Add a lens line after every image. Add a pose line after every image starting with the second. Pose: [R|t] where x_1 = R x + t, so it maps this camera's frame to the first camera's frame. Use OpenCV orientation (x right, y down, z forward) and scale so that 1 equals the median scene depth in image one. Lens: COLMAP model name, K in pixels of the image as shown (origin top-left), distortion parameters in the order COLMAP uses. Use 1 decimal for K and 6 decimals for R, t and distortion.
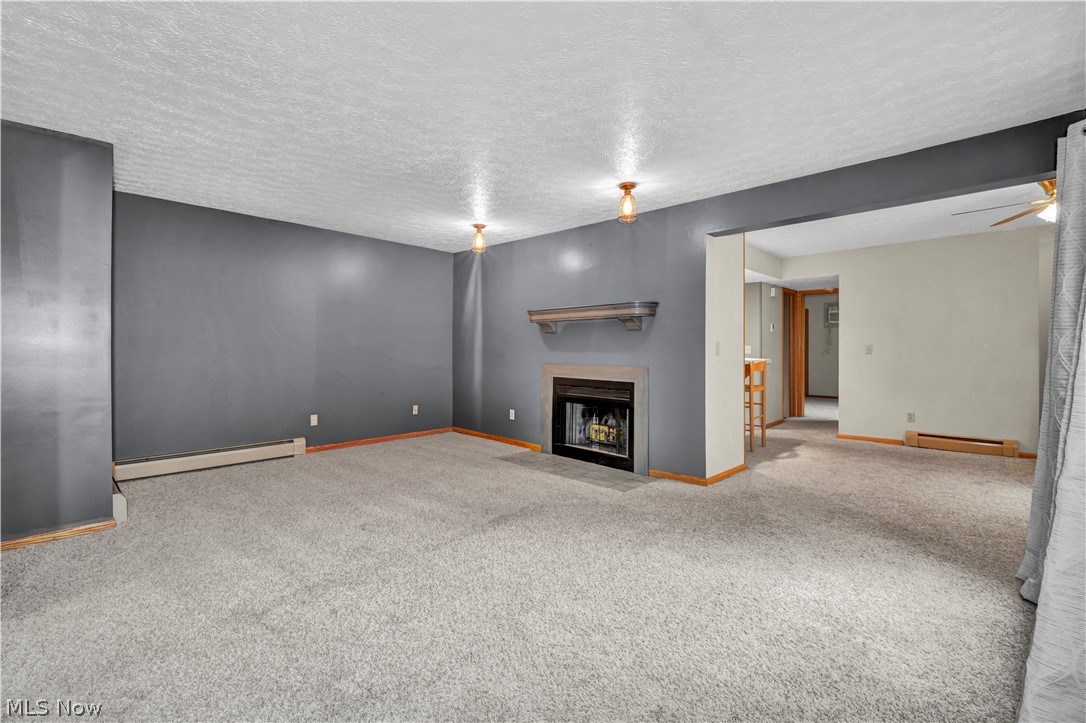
lens RADIAL K [[474.3, 0, 539.5], [0, 474.3, 343.4], [0, 0, 1]] dist [-0.016368, -0.011305]
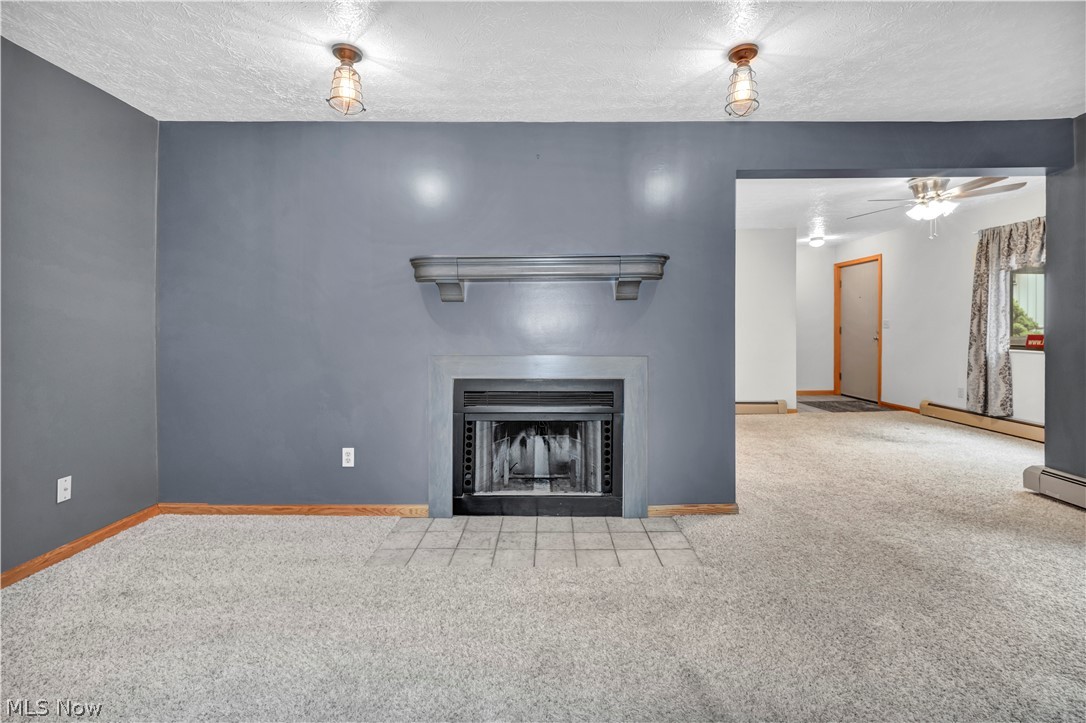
lens RADIAL K [[460.8, 0, 543.1], [0, 460.8, 324.7], [0, 0, 1]] dist [-0.015158, -0.000202]
pose [[0.720439, -0.001687, 0.693516, -0.275181], [0.001459, 0.999999, 0.000917, 0.006030], [-0.693517, 0.000351, 0.720441, 0.535562]]
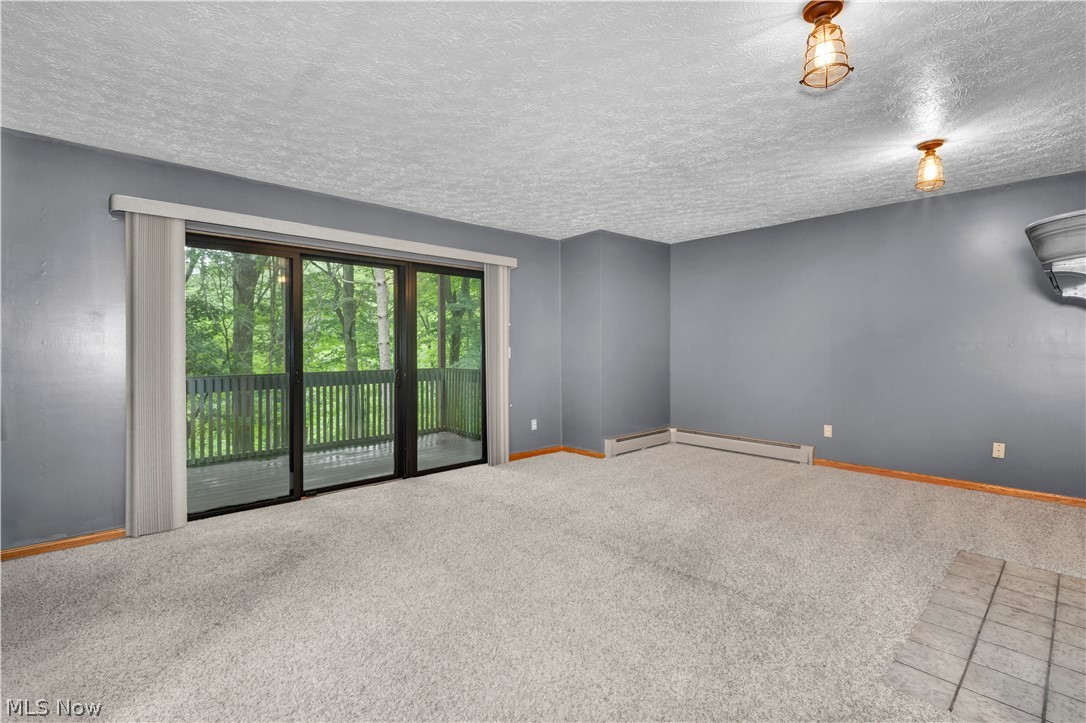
lens RADIAL K [[474.3, 0, 539.5], [0, 474.3, 343.4], [0, 0, 1]] dist [-0.016368, -0.011305]
pose [[-0.072257, -0.012369, -0.997309, 0.491492], [0.005749, 0.999901, -0.012817, 0.005873], [0.997370, -0.006659, -0.072178, 0.567049]]
